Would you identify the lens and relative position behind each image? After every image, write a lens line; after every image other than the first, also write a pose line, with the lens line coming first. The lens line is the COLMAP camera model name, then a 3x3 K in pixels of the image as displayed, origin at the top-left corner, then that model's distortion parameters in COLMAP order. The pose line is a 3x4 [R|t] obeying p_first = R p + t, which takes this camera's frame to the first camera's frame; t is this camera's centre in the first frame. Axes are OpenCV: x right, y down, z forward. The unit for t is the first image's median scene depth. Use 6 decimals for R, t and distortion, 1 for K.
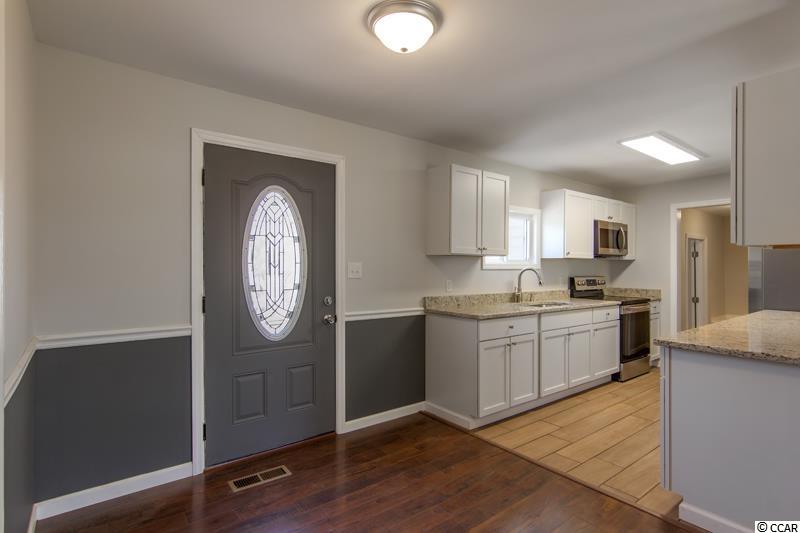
lens RADIAL K [[404.0, 0, 404.3], [0, 404.0, 268.5], [0, 0, 1]] dist [0.001368, 0.000297]
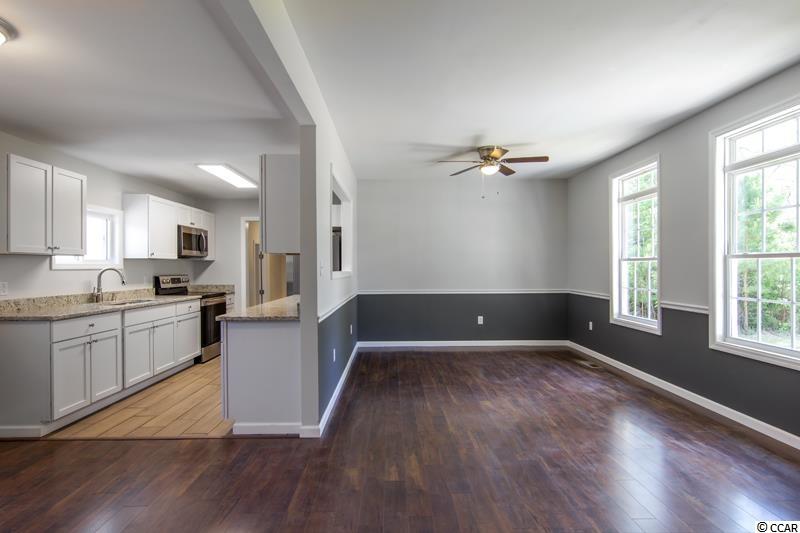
lens RADIAL K [[404.0, 0, 404.3], [0, 404.0, 268.5], [0, 0, 1]] dist [0.001368, 0.000297]
pose [[0.592840, -0.007731, 0.805283, -0.078372], [0.007217, 0.999965, 0.004288, 0.001452], [-0.805288, 0.003270, 0.592875, -0.216016]]
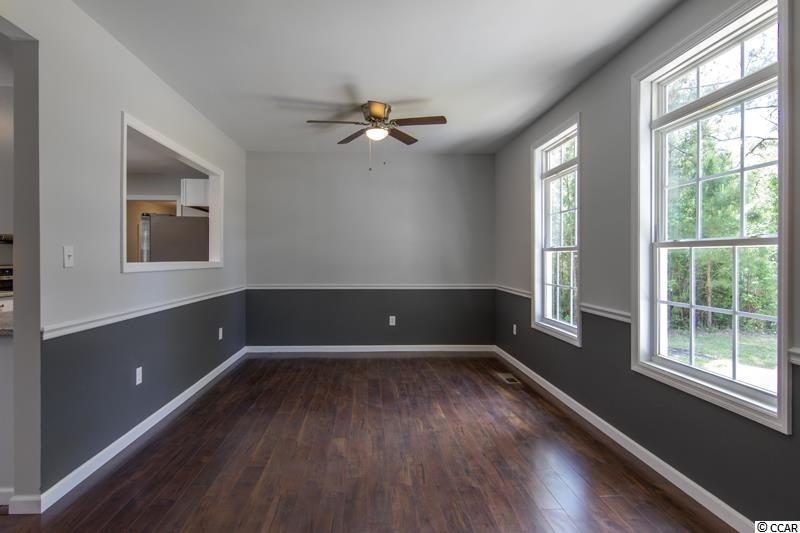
lens RADIAL K [[419.4, 0, 383.1], [0, 419.4, 257.0], [0, 0, 1]] dist [-0.002943, -0.000346]
pose [[0.569959, -0.000946, 0.821673, 0.274349], [0.000767, 1.000000, 0.000619, 0.002580], [-0.821673, 0.000277, 0.569959, -0.288943]]
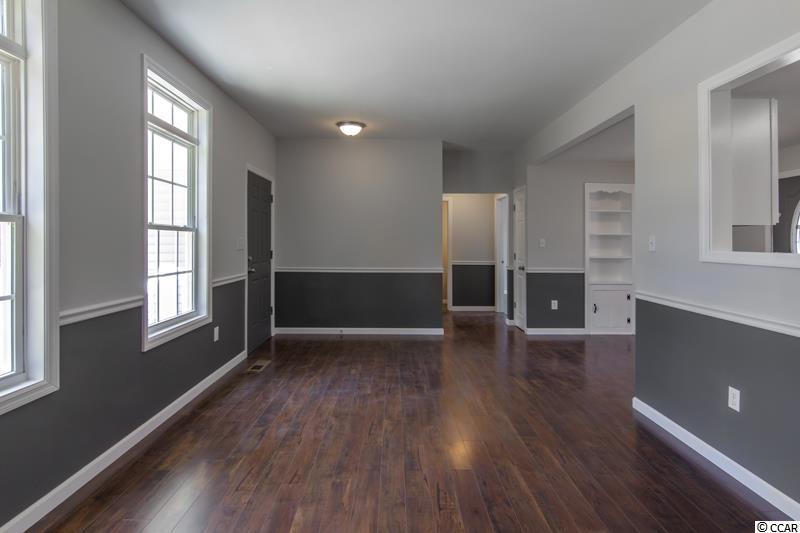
lens RADIAL K [[468.0, 0, 414.2], [0, 468.0, 242.9], [0, 0, 1]] dist [0.000401, 0.000071]
pose [[-0.562304, -0.007236, -0.826899, 1.506782], [-0.011921, 0.999929, -0.000644, 0.019155], [0.826844, 0.009495, -0.562351, 0.567620]]
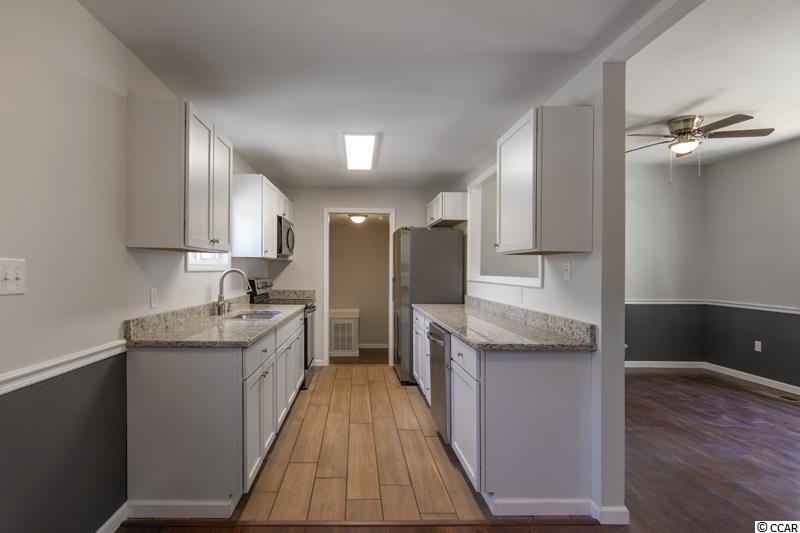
lens RADIAL K [[426.8, 0, 358.5], [0, 426.8, 271.5], [0, 0, 1]] dist [-0.000905, 0.000013]
pose [[0.606294, -0.003761, 0.795232, -0.209508], [-0.002802, 0.999973, 0.006866, -0.003356], [-0.795236, -0.006391, 0.606267, 0.341251]]
